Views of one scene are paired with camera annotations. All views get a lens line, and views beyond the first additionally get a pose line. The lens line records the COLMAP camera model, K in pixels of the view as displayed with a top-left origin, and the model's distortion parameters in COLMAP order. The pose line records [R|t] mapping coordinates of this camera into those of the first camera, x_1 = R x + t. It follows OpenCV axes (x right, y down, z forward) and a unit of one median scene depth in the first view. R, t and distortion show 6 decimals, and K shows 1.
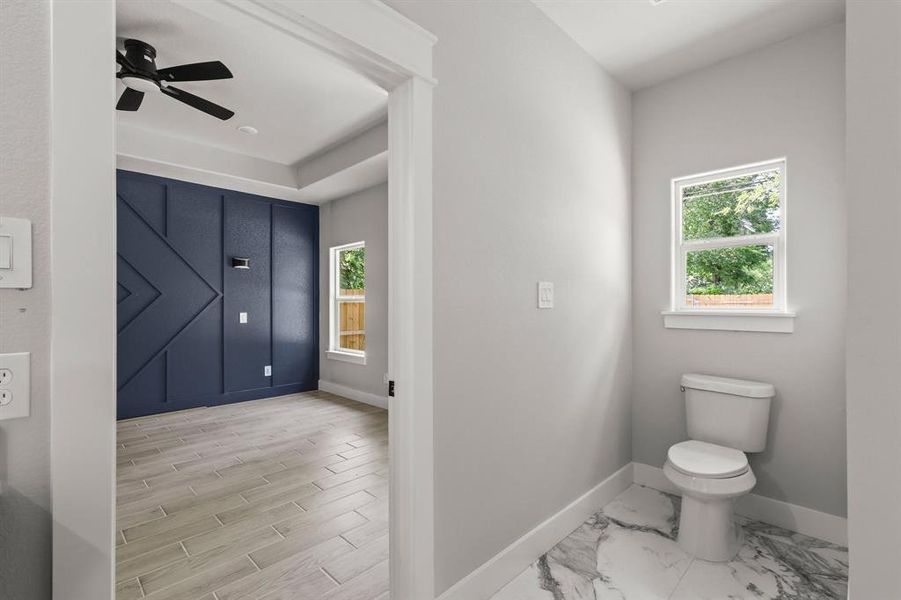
lens RADIAL K [[408.8, 0, 453.1], [0, 408.8, 303.9], [0, 0, 1]] dist [0.001273, 0.000195]
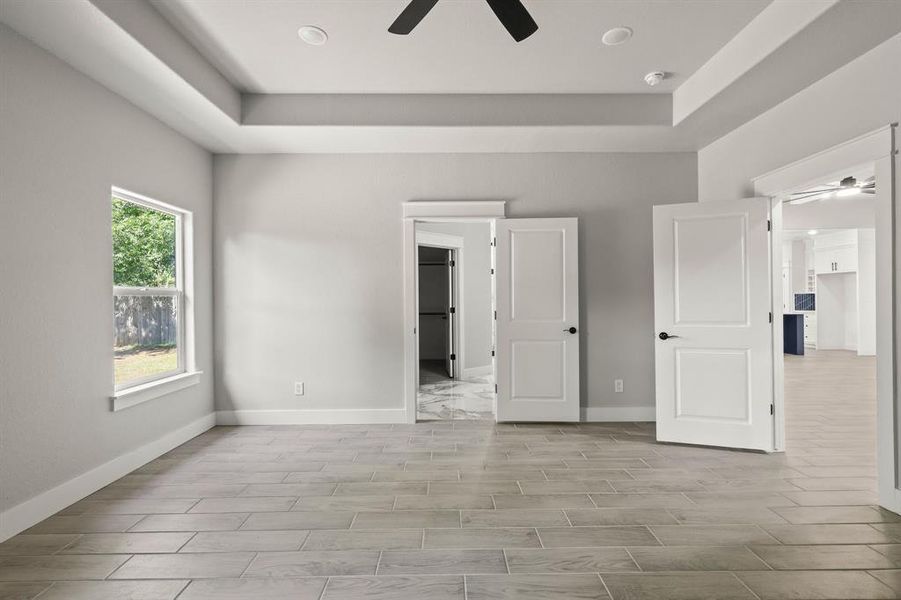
lens RADIAL K [[398.2, 0, 449.2], [0, 398.2, 301.3], [0, 0, 1]] dist [-0.000219, 0.000077]
pose [[-0.707653, 0.005994, 0.706535, -0.633881], [0.005993, 0.999979, -0.002481, 0.005913], [-0.706535, 0.002478, -0.707674, 0.787861]]
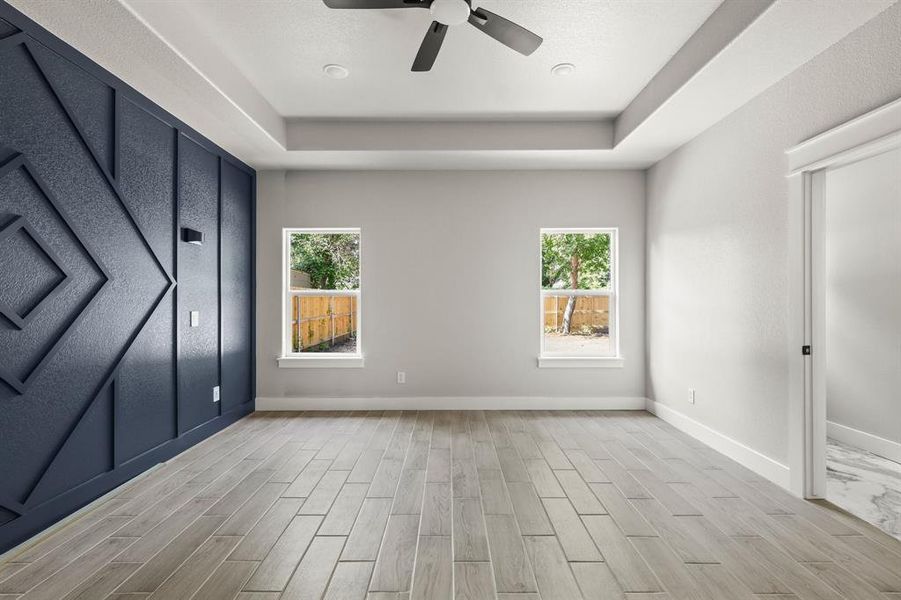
lens RADIAL K [[396.9, 0, 449.6], [0, 396.9, 299.2], [0, 0, 1]] dist [0.002383, 0.000146]
pose [[0.718568, 0.002631, 0.695452, -0.681193], [-0.002815, 0.999996, -0.000874, 0.001448], [-0.695451, -0.001329, 0.718572, 0.248944]]
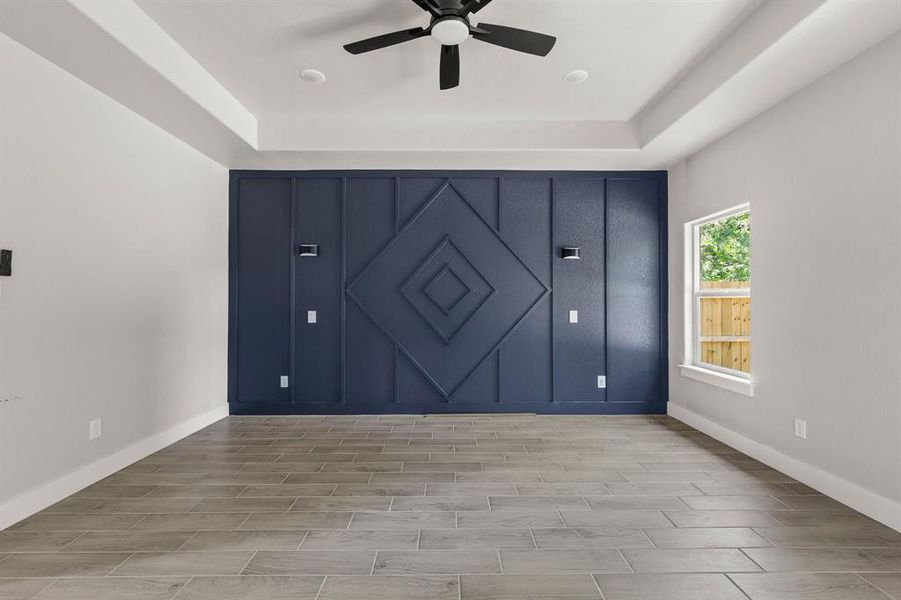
lens RADIAL K [[394.0, 0, 449.6], [0, 394.0, 299.8], [0, 0, 1]] dist [0.001801, 0.000297]
pose [[0.701685, -0.002506, -0.712483, -0.107935], [0.000803, 0.999996, -0.002727, 0.000812], [0.712487, 0.001341, 0.701684, 0.238516]]
